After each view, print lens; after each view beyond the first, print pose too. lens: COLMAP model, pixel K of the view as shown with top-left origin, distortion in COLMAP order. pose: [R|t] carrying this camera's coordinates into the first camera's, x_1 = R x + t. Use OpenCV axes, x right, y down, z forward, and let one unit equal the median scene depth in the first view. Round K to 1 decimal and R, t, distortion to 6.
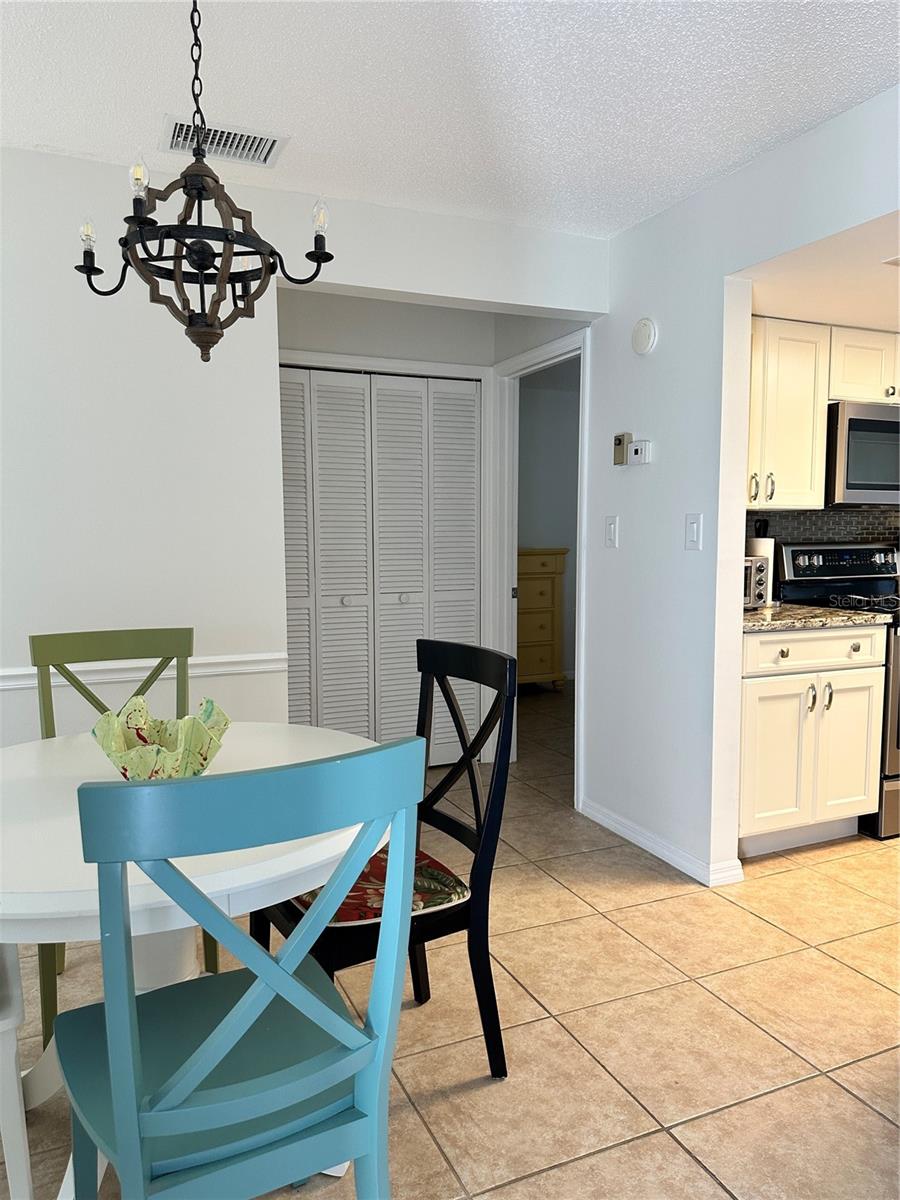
lens RADIAL K [[867.5, 0, 450.0], [0, 867.5, 600.0], [0, 0, 1]] dist [-0.003809, -0.011721]
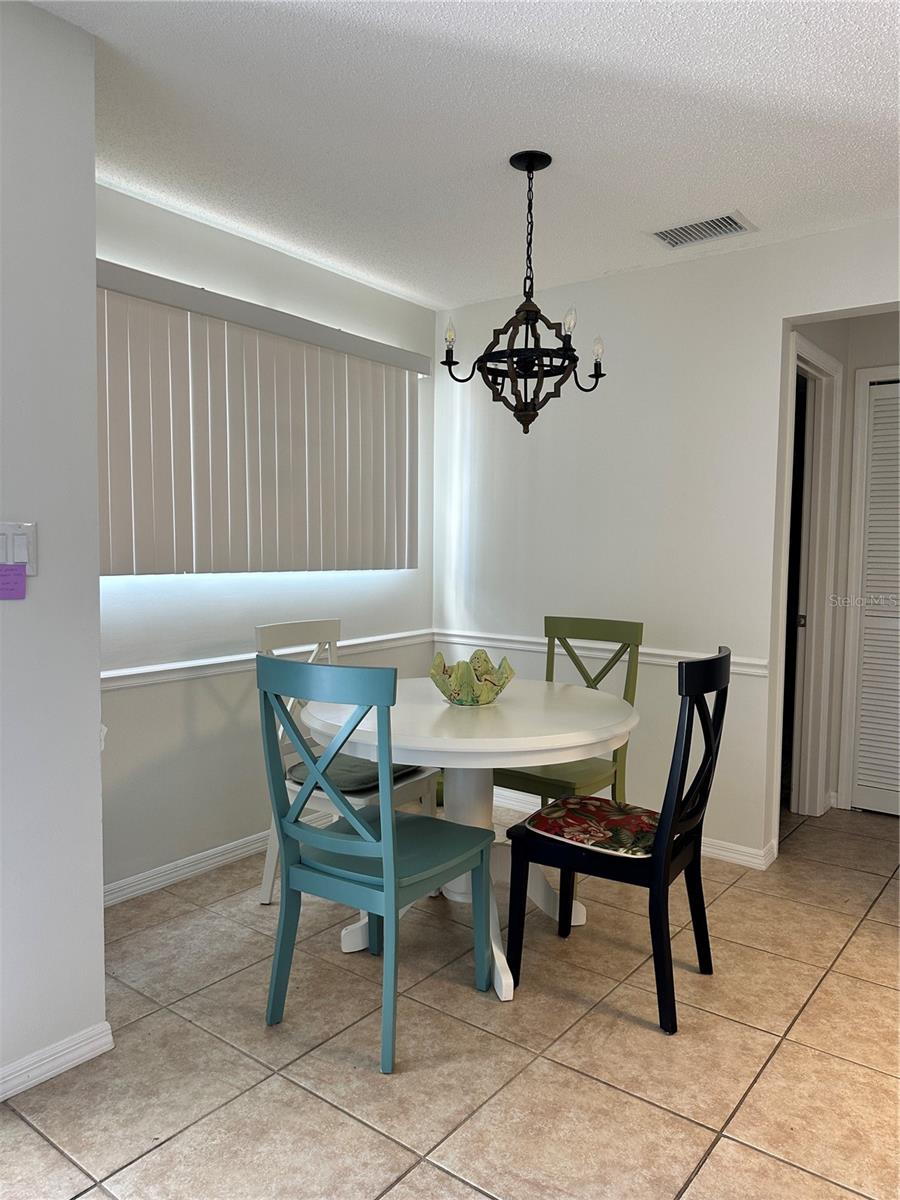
lens RADIAL K [[867.5, 0, 450.0], [0, 867.5, 600.0], [0, 0, 1]] dist [-0.003809, -0.011721]
pose [[0.475766, 0.070249, -0.876762, 0.889706], [-0.093066, 0.995230, 0.029240, -0.019270], [0.874634, 0.067686, 0.480035, 0.169839]]
